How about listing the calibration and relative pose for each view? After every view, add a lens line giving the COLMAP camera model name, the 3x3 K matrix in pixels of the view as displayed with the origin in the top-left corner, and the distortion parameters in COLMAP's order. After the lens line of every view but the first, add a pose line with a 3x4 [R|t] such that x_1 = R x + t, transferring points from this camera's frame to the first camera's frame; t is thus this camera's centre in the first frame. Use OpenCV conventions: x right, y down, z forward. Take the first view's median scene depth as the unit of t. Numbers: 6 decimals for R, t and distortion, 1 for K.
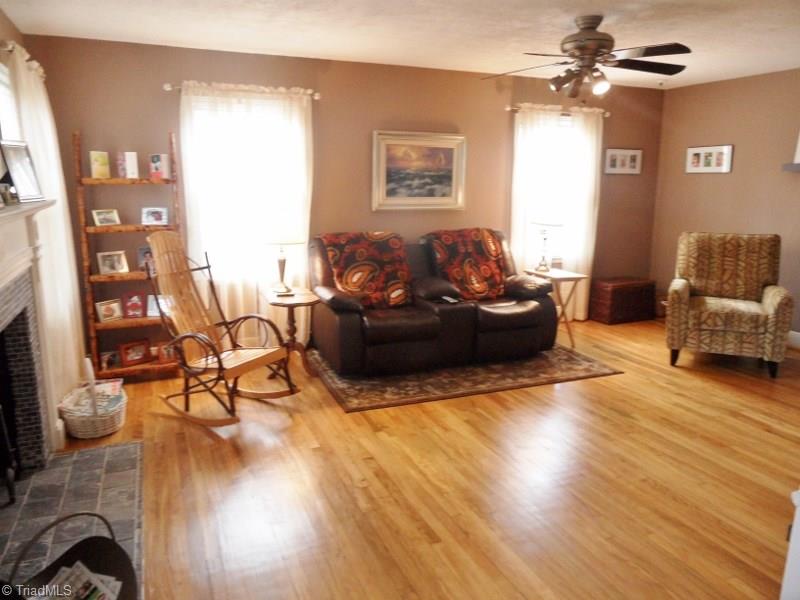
lens RADIAL K [[583.4, 0, 400.0], [0, 583.4, 300.0], [0, 0, 1]] dist [-0.025211, 0.005178]
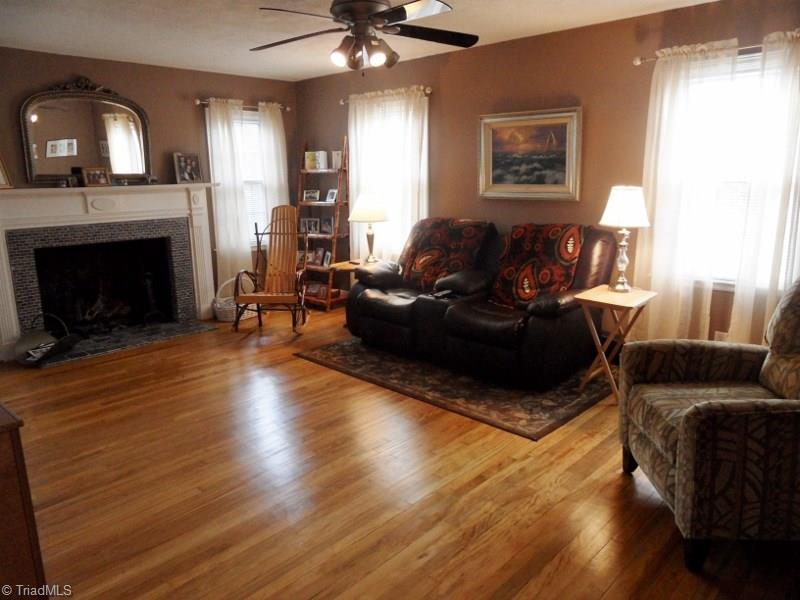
lens RADIAL K [[583.4, 0, 400.0], [0, 583.4, 300.0], [0, 0, 1]] dist [-0.025211, 0.005178]
pose [[0.398156, 0.183456, -0.898786, 0.890075], [-0.168247, 0.977781, 0.125048, -0.094445], [0.901757, 0.101429, 0.420175, 0.537569]]
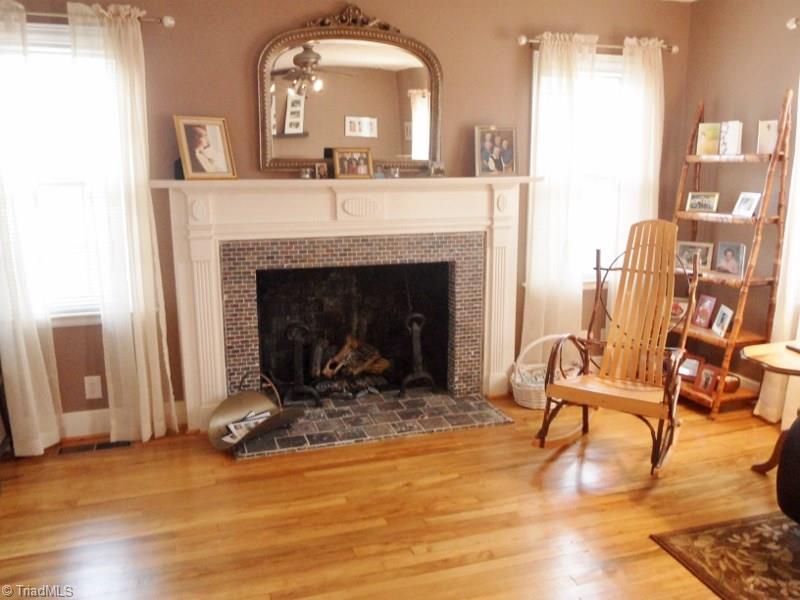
lens RADIAL K [[655.9, 0, 400.0], [0, 655.9, 300.0], [0, 0, 1]] dist [0.002897, -0.010971]
pose [[-0.100478, 0.197197, -0.975201, 0.443500], [-0.197341, 0.956738, 0.213796, -0.110492], [0.975172, 0.213929, -0.057216, 0.589302]]
